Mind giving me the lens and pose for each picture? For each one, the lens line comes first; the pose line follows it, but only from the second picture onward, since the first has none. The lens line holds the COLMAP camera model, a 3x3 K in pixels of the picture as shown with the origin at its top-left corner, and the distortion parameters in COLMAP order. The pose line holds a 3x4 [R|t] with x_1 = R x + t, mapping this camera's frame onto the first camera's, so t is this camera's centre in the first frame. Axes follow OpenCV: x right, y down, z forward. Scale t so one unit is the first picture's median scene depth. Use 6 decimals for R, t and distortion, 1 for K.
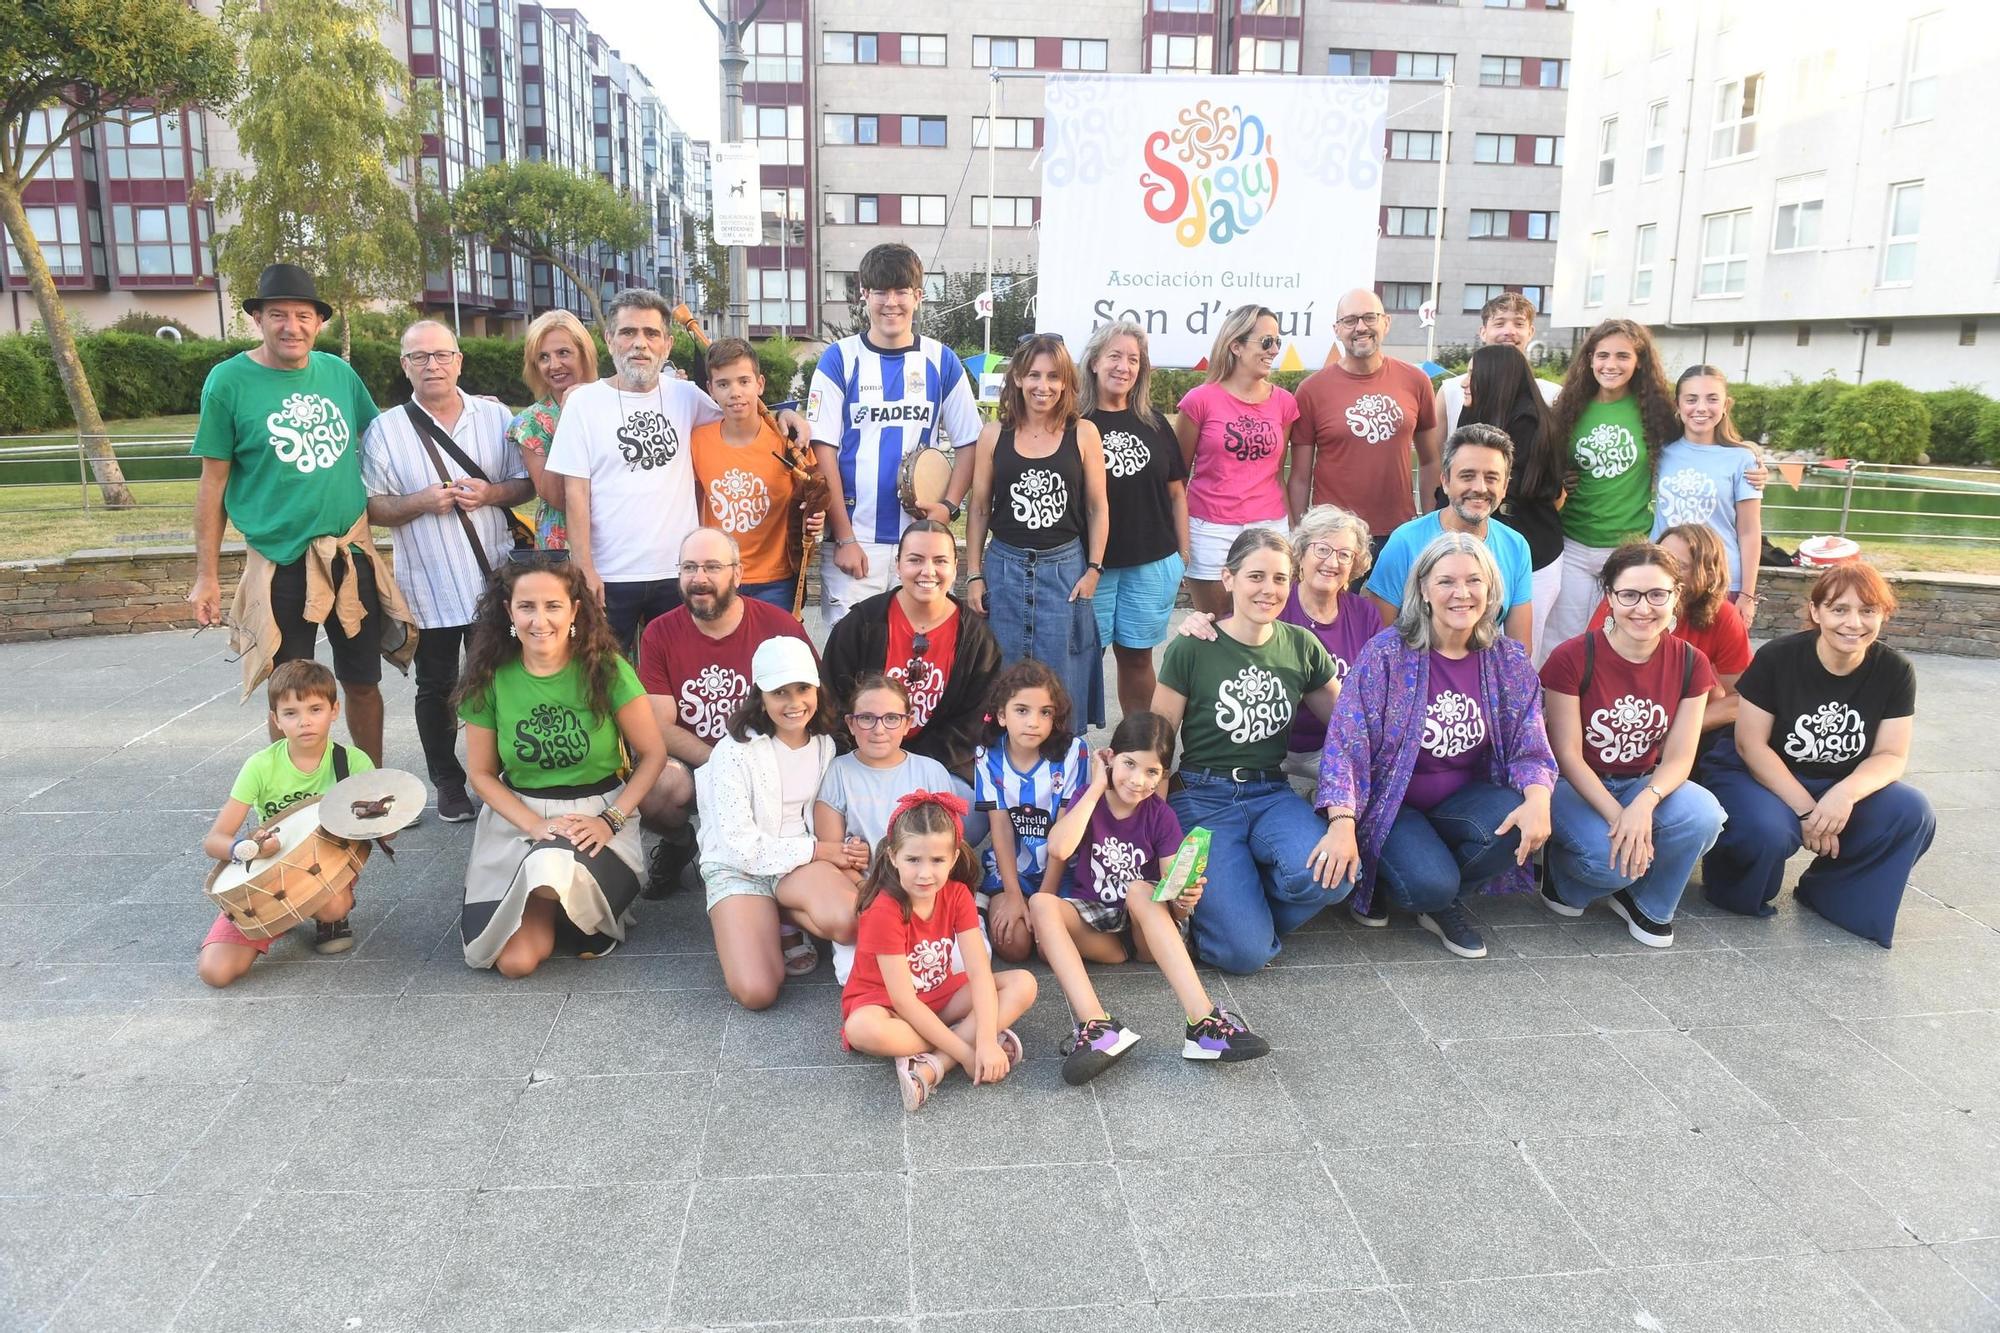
lens RADIAL K [[1356.5, 0, 1000.0], [0, 1356.5, 666.5], [0, 0, 1]] dist [-0.049576, -0.003822]
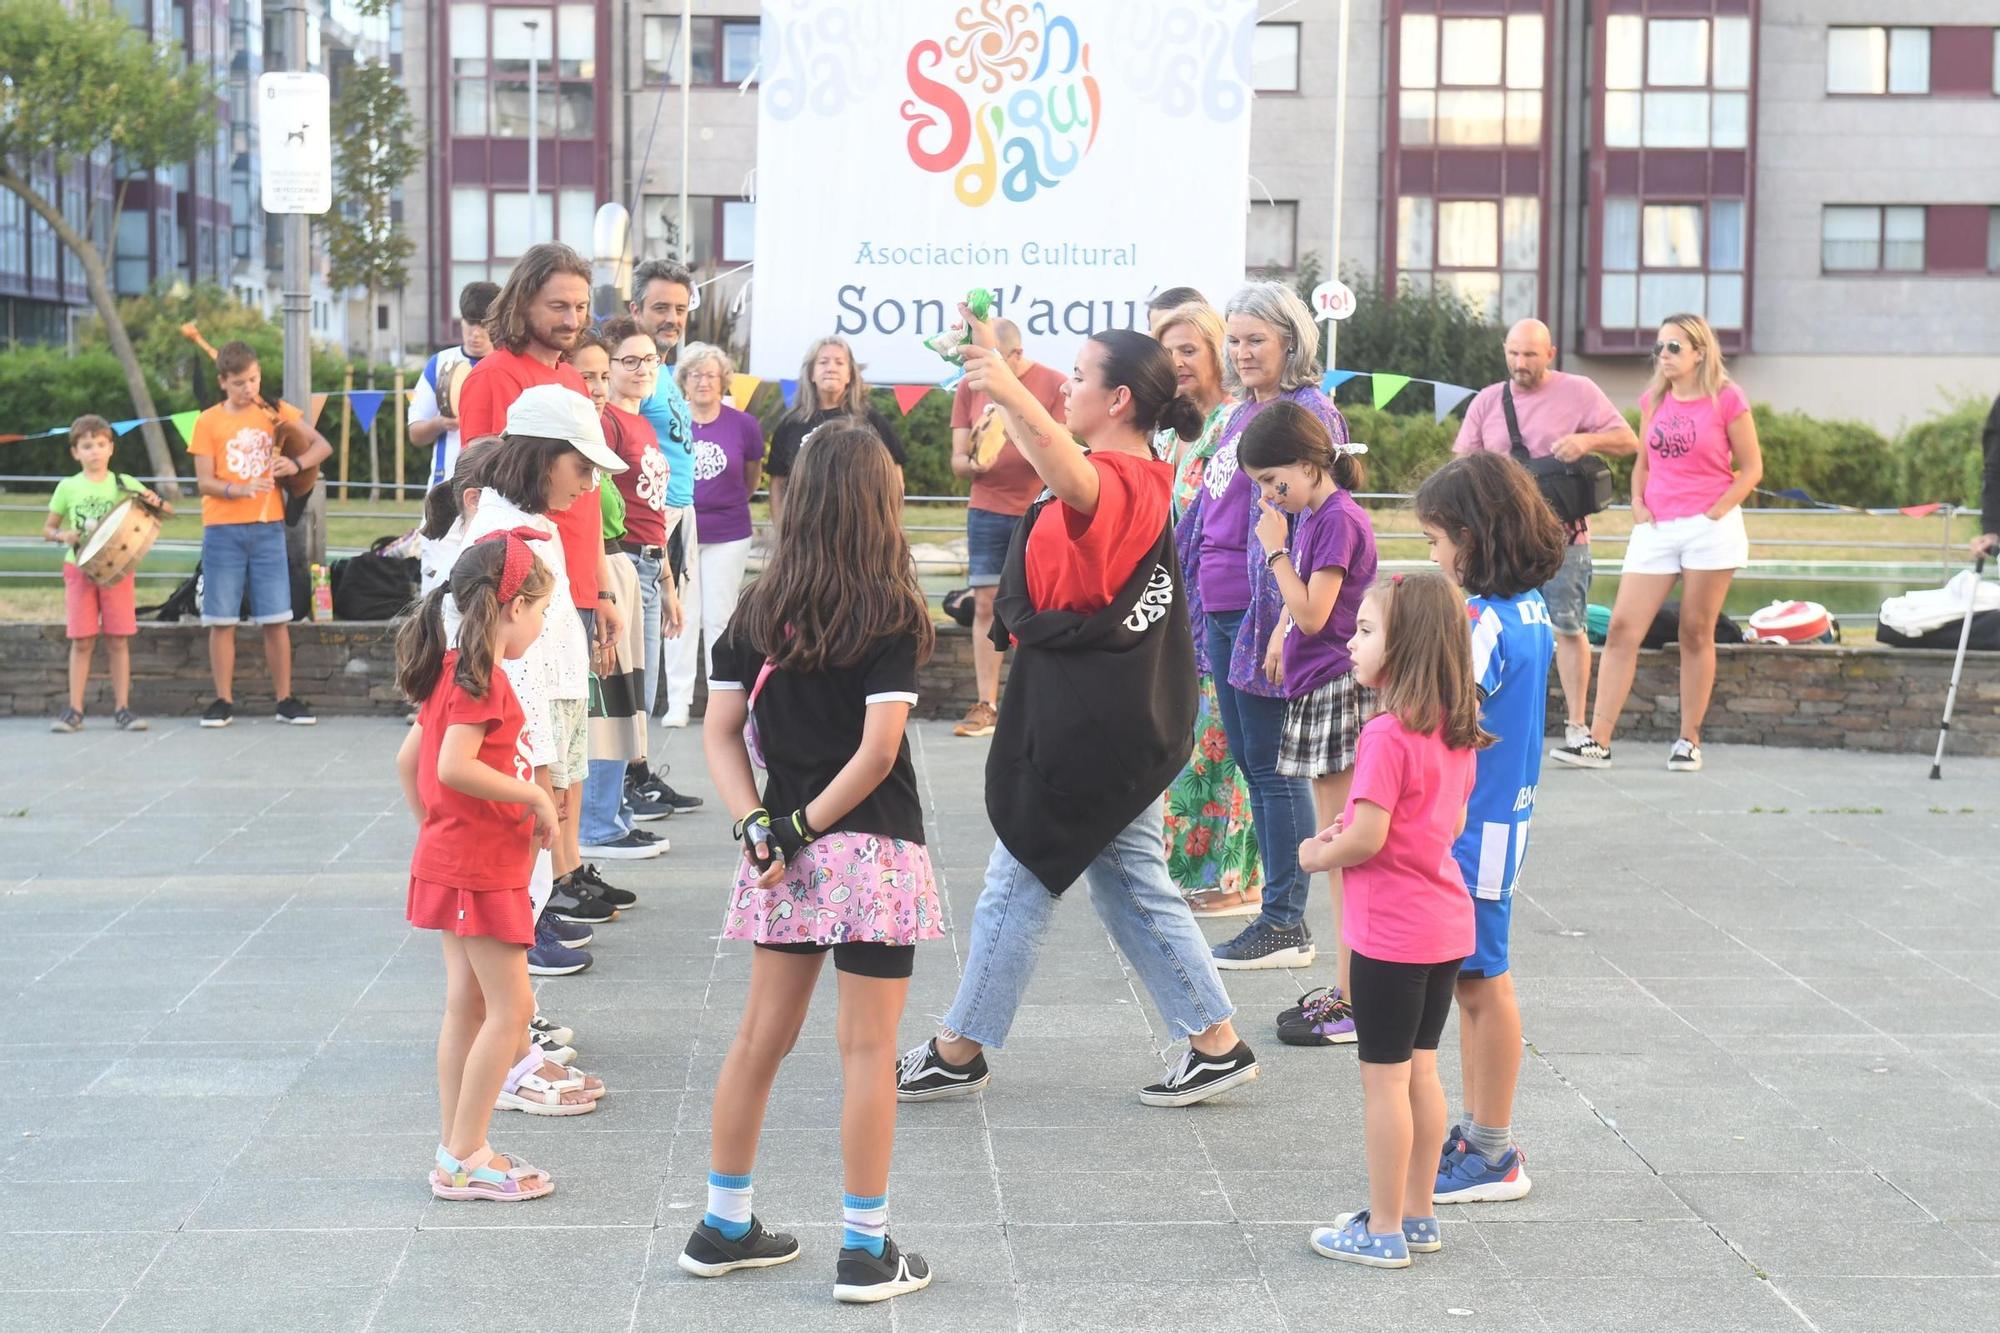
lens RADIAL K [[3757.2, 0, 989.7], [0, 3757.2, 692.7], [0, 0, 1]] dist [0.145654, -0.496486]
pose [[0.998551, 0.000579, -0.053815, 0.048718], [-0.008507, 0.989067, -0.147220, 0.039884], [0.053142, 0.147464, 0.987639, -0.159336]]
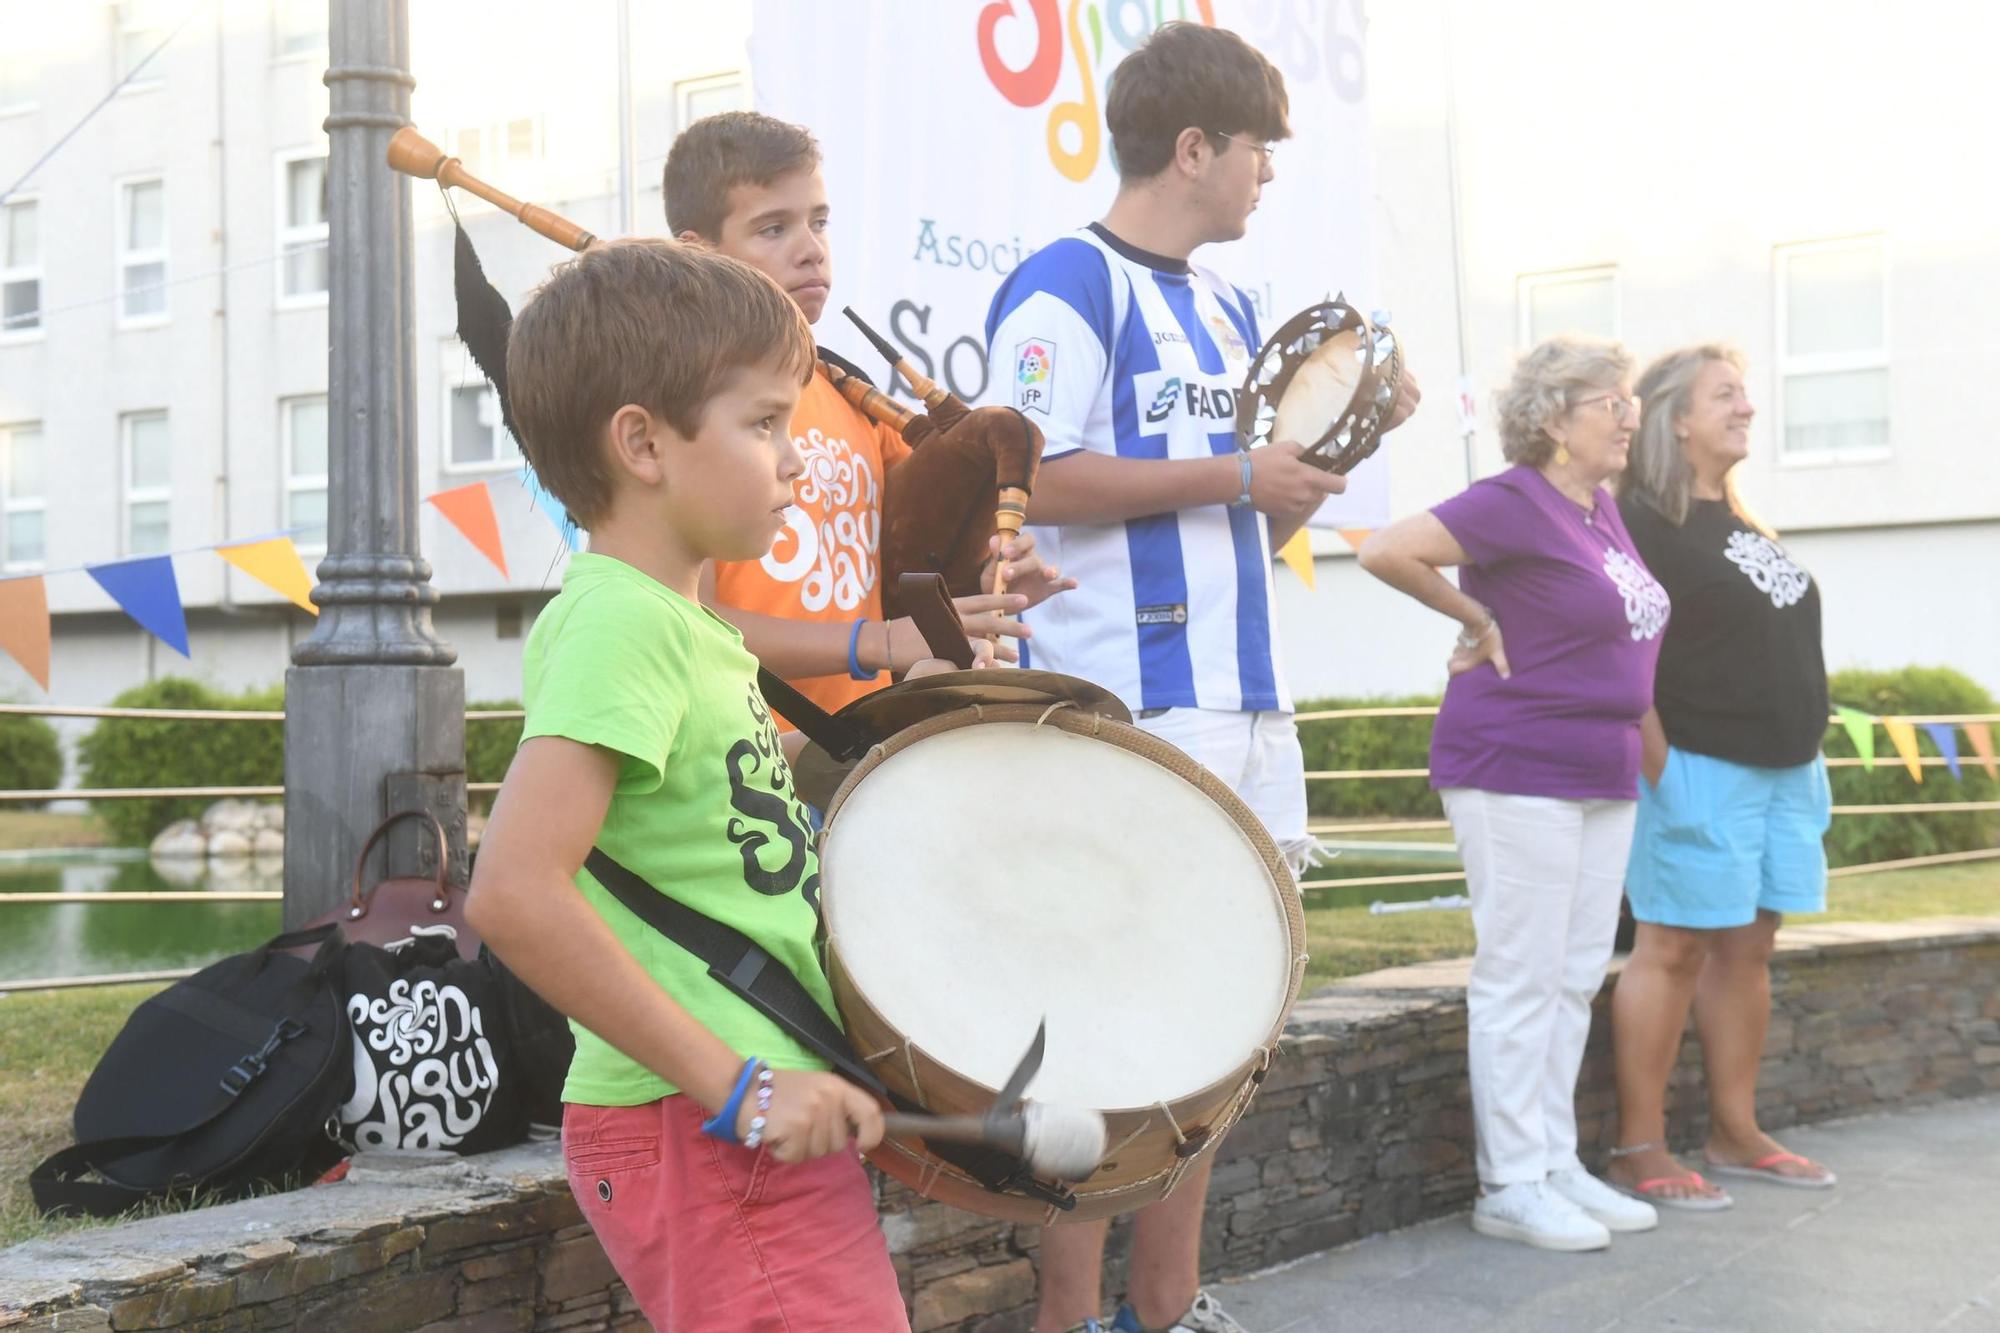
lens RADIAL K [[2669.5, 0, 1000.0], [0, 2669.5, 666.5], [0, 0, 1]] dist [0.134577, -0.025173]
pose [[0.609326, 0.004526, 0.792907, -0.085912], [0.190734, 0.969785, -0.152109, -0.015613], [-0.769638, 0.243918, 0.590052, 0.121806]]
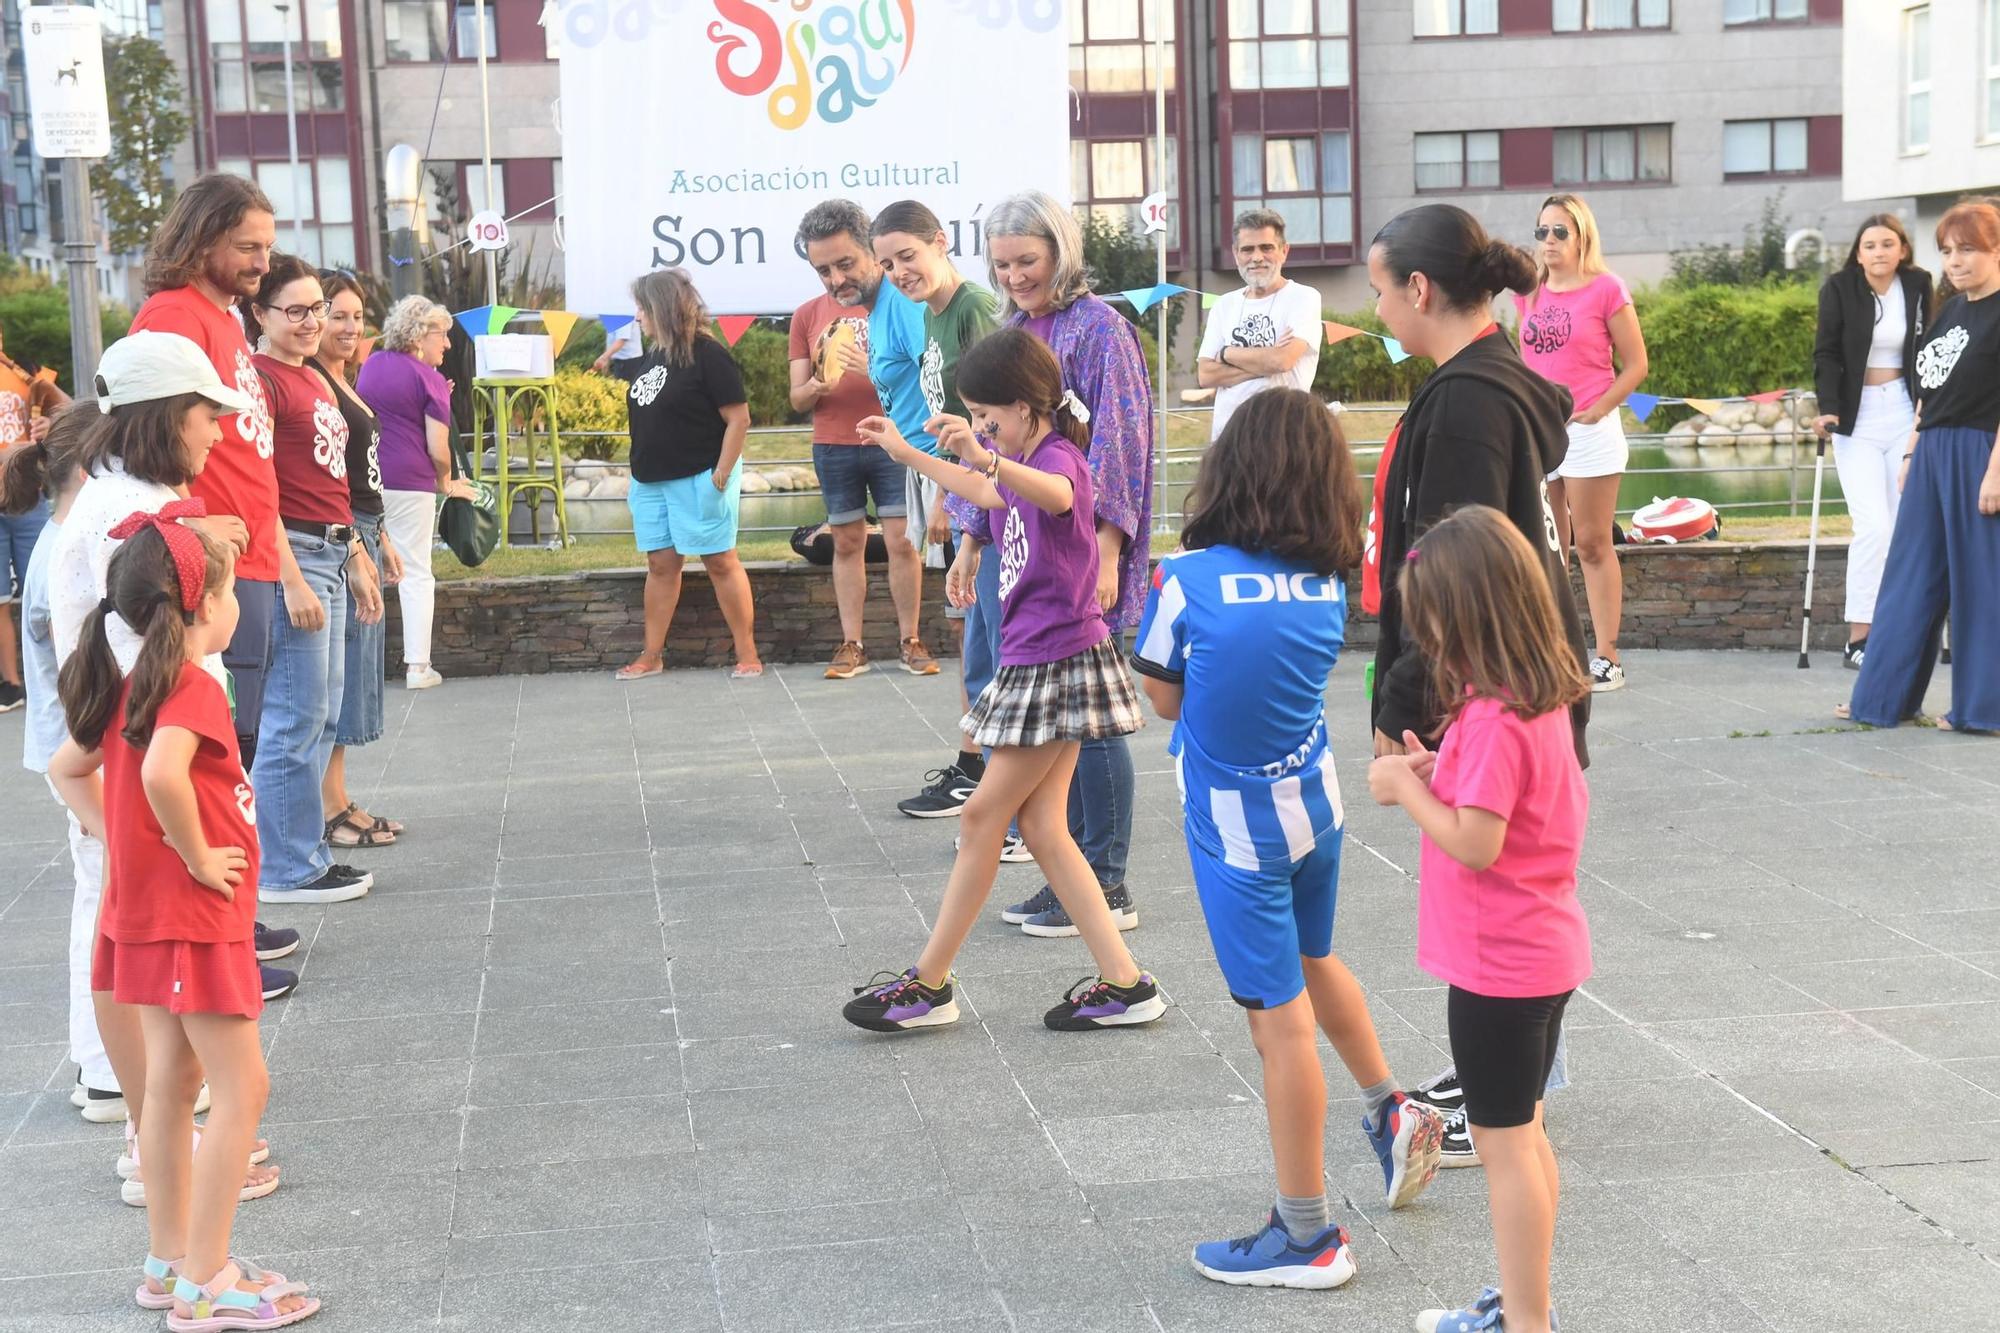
lens RADIAL K [[3074.5, 0, 992.6], [0, 3074.5, 682.7], [0, 0, 1]] dist [0.145538, -0.103649]
pose [[0.997797, -0.052145, 0.041014, 0.031939], [0.056296, 0.992598, -0.107610, 0.023939], [-0.035100, 0.109682, 0.993347, -0.090814]]
